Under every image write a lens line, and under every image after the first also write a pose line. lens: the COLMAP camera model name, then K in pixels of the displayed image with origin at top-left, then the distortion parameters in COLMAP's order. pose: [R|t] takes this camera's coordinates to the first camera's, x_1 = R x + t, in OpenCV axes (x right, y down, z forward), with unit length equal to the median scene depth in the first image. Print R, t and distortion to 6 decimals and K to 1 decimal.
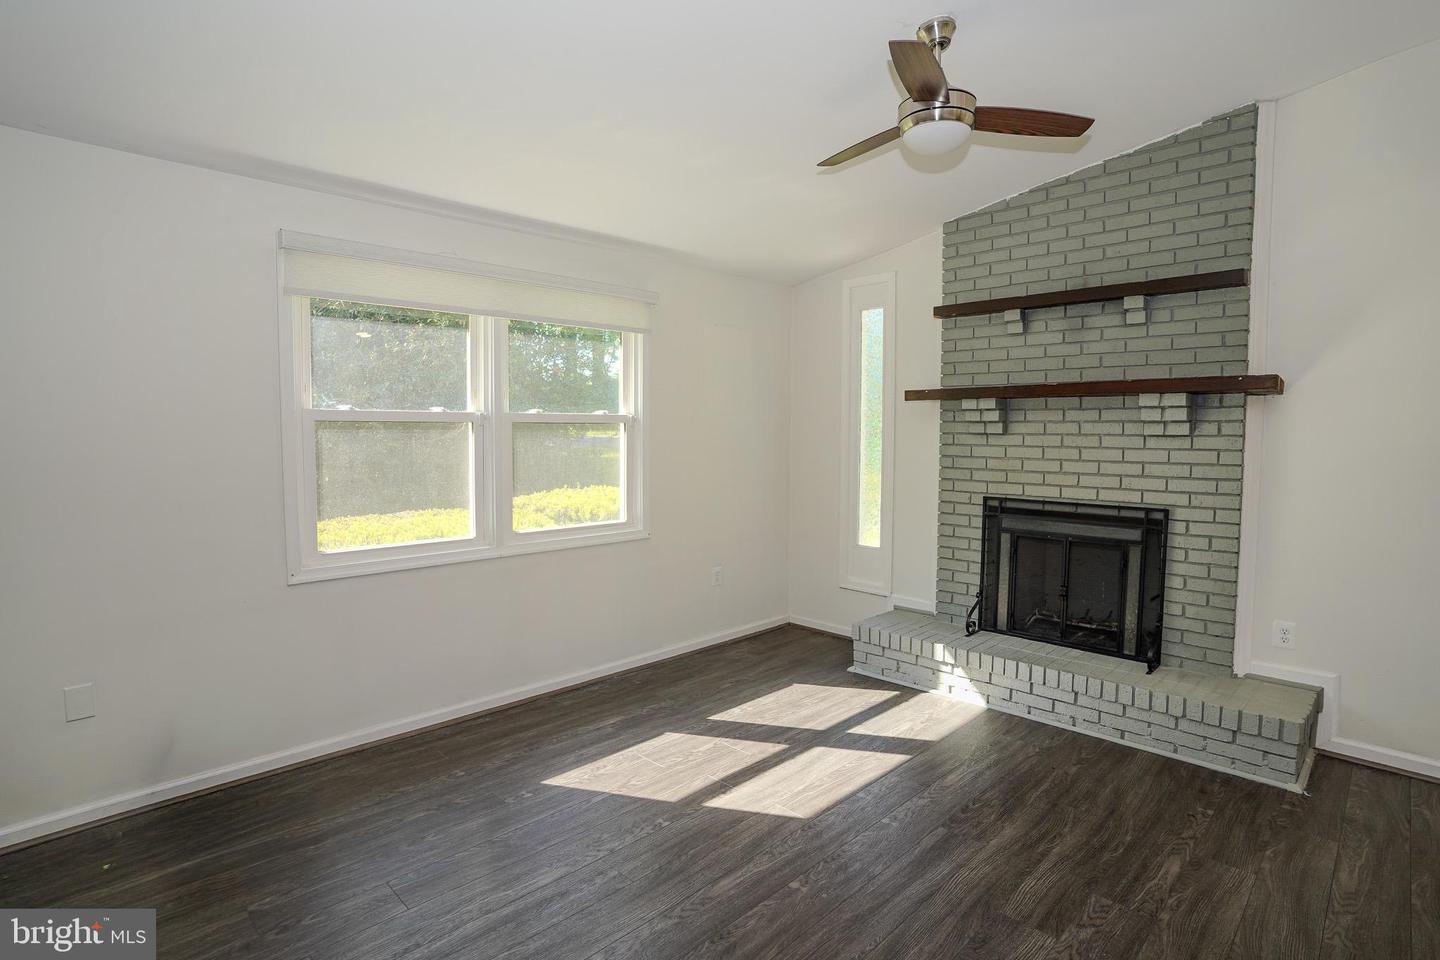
lens RADIAL K [[727.0, 0, 720.0], [0, 727.0, 480.0], [0, 0, 1]] dist [0.016631, 0.000688]
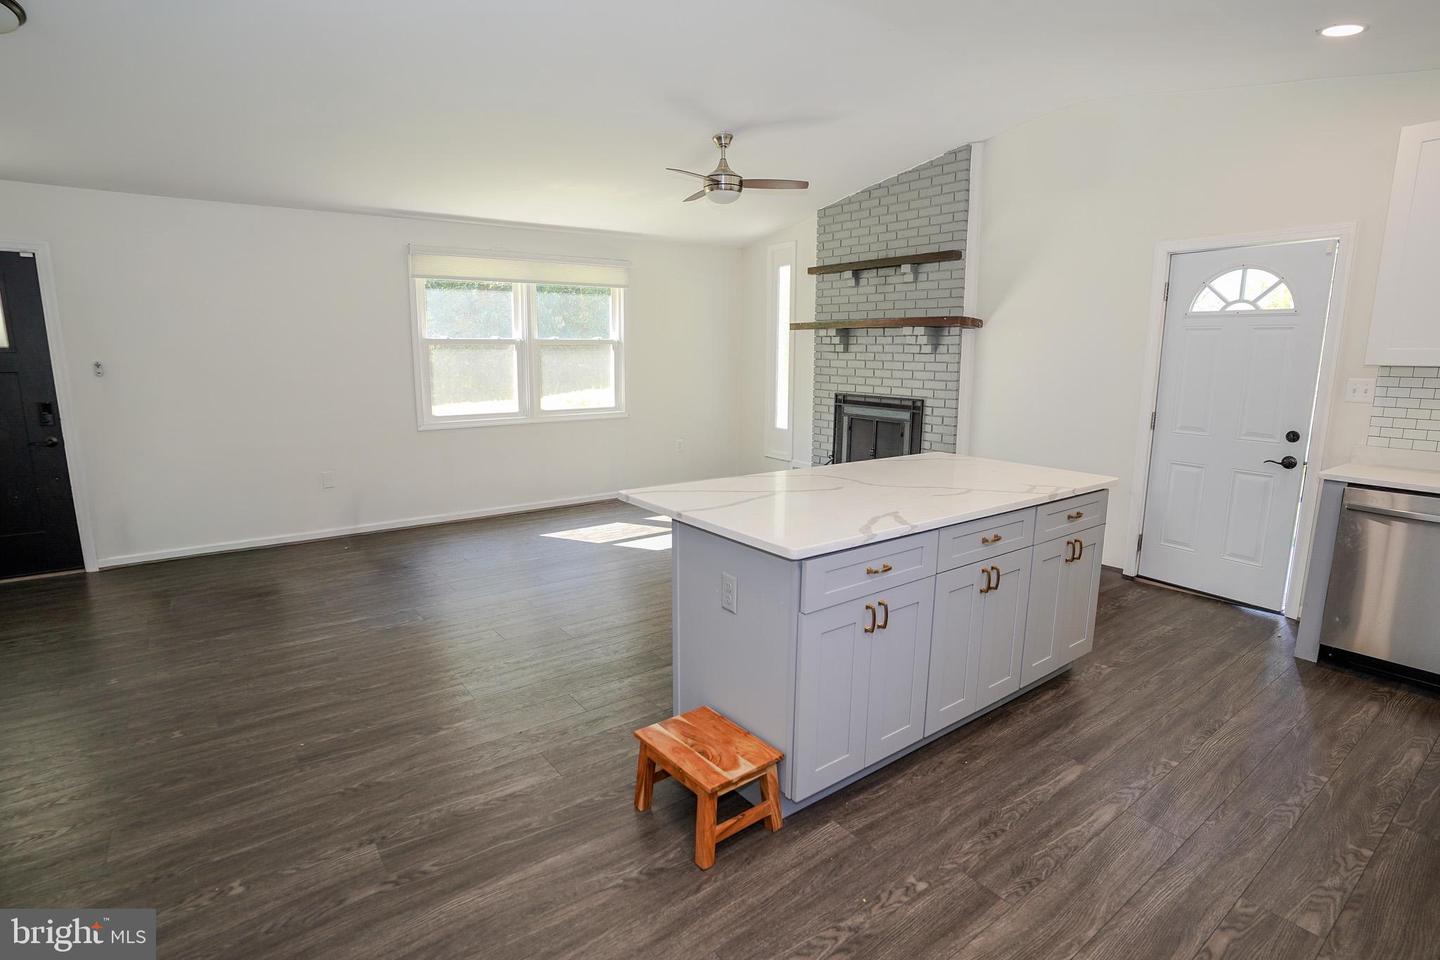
lens RADIAL K [[709.2, 0, 710.3], [0, 709.2, 465.4], [0, 0, 1]] dist [0.000217, 0.000174]
pose [[0.986575, 0.027092, -0.161044, 0.383336], [-0.011592, 0.995273, 0.096418, 0.036748], [0.162895, -0.093257, 0.982226, -0.588271]]
